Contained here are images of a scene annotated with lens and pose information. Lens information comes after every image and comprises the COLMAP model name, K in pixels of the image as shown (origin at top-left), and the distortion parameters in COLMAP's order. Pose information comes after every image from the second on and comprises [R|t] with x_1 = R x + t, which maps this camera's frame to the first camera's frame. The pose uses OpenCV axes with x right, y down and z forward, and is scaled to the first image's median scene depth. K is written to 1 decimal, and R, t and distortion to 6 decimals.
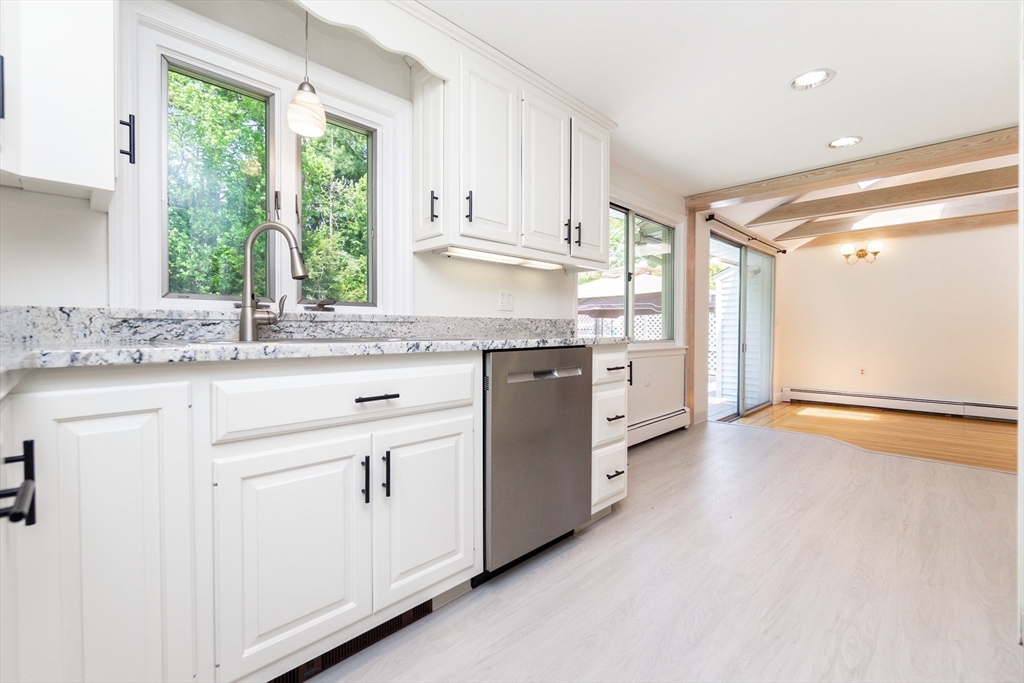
lens RADIAL K [[446.1, 0, 516.4], [0, 446.1, 334.3], [0, 0, 1]] dist [-0.001500, 0.001468]
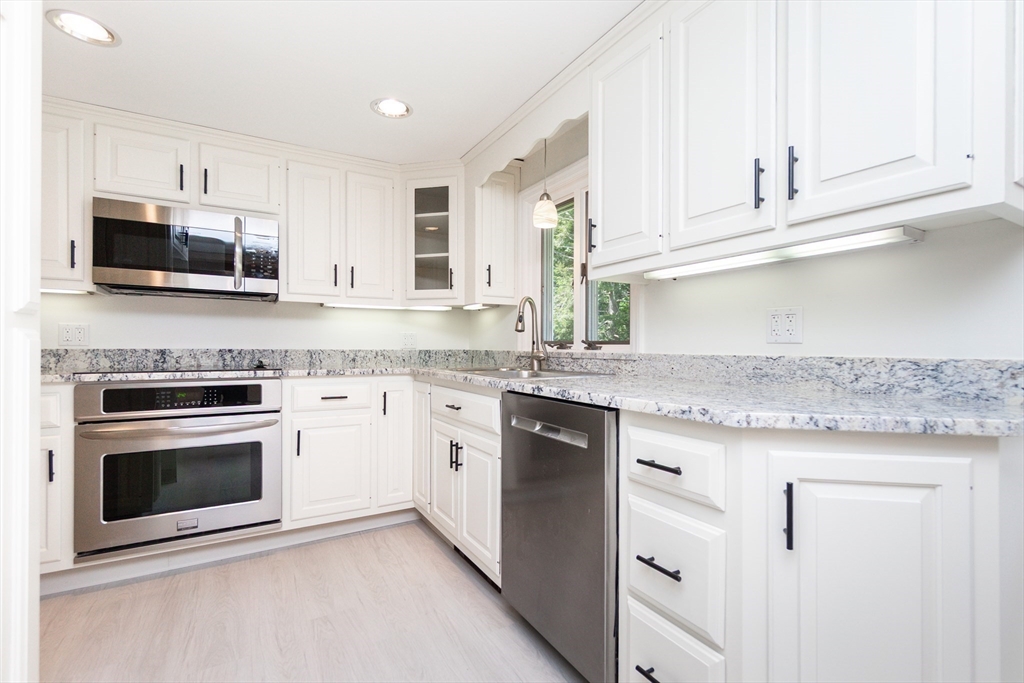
lens RADIAL K [[446.1, 0, 517.1], [0, 446.1, 349.4], [0, 0, 1]] dist [-0.001500, 0.001468]
pose [[-0.235377, 0.004180, -0.971895, 0.744180], [-0.015875, 0.999841, 0.008145, -0.053808], [0.971775, 0.017346, -0.235273, 0.973677]]
